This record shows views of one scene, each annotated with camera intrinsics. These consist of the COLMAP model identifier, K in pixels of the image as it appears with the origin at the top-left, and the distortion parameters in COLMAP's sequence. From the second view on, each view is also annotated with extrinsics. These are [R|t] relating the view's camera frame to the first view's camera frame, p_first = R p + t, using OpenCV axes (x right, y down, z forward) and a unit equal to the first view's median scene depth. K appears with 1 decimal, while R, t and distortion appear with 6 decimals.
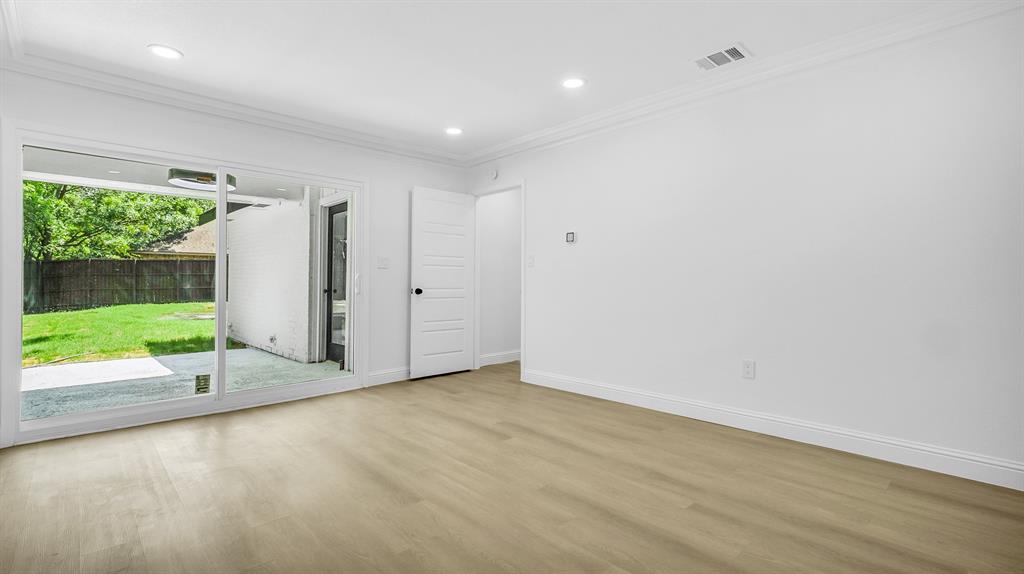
lens RADIAL K [[400.3, 0, 512.0], [0, 400.3, 287.0], [0, 0, 1]] dist [-0.000548, -0.000076]
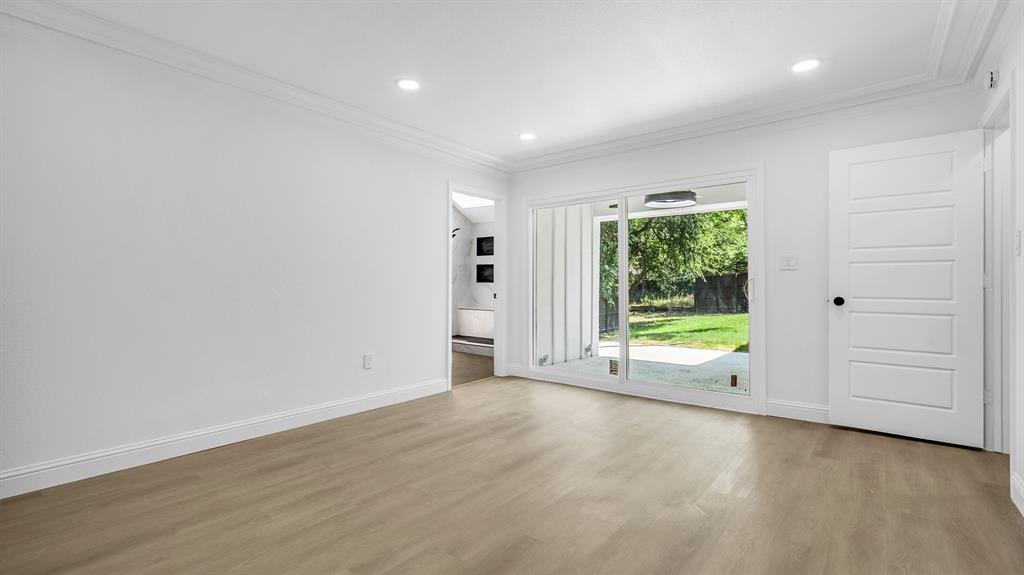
lens RADIAL K [[417.0, 0, 506.4], [0, 417.0, 286.3], [0, 0, 1]] dist [0.000738, -0.000111]
pose [[0.248521, 0.003326, -0.968621, 0.325395], [-0.015460, 0.999880, -0.000534, -0.005718], [0.968503, 0.015108, 0.248543, 0.266455]]
